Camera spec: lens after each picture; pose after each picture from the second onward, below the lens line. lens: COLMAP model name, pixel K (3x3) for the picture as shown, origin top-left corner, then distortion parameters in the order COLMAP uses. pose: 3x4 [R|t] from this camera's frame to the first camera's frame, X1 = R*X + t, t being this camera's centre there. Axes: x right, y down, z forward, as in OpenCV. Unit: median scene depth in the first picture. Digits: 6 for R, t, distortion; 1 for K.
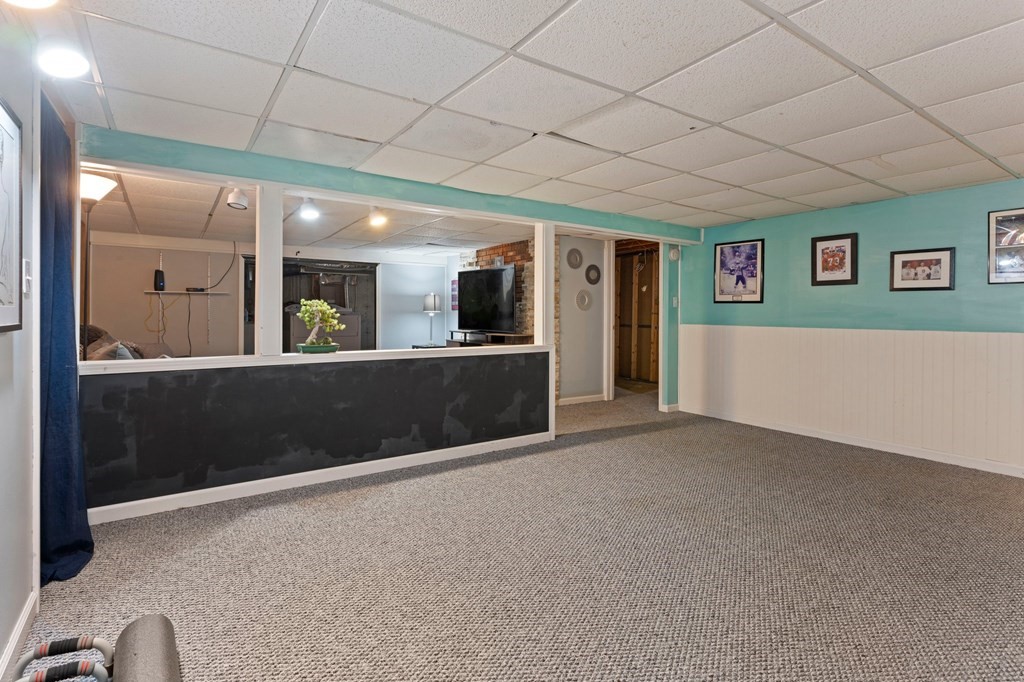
lens RADIAL K [[495.2, 0, 505.8], [0, 495.2, 311.7], [0, 0, 1]] dist [0.002787, 0.000292]
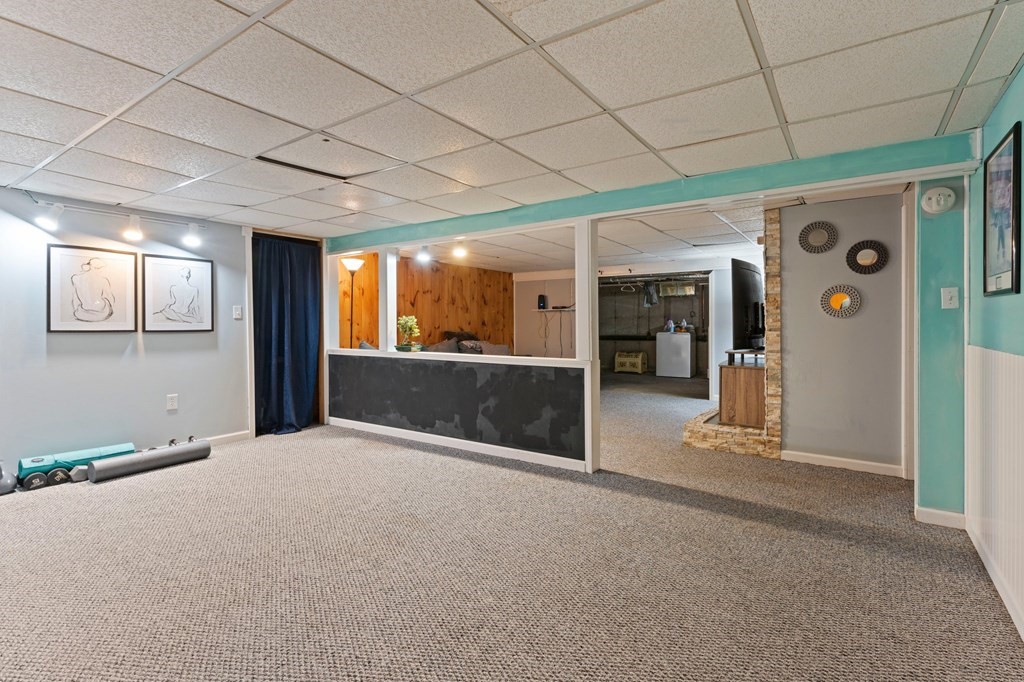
lens RADIAL K [[491.8, 0, 510.7], [0, 491.8, 325.1], [0, 0, 1]] dist [0.003573, 0.000633]
pose [[0.355871, -0.002474, -0.934532, 0.935667], [0.007042, 0.999975, 0.000034, 0.004978], [0.934509, -0.006593, 0.355880, 0.642042]]
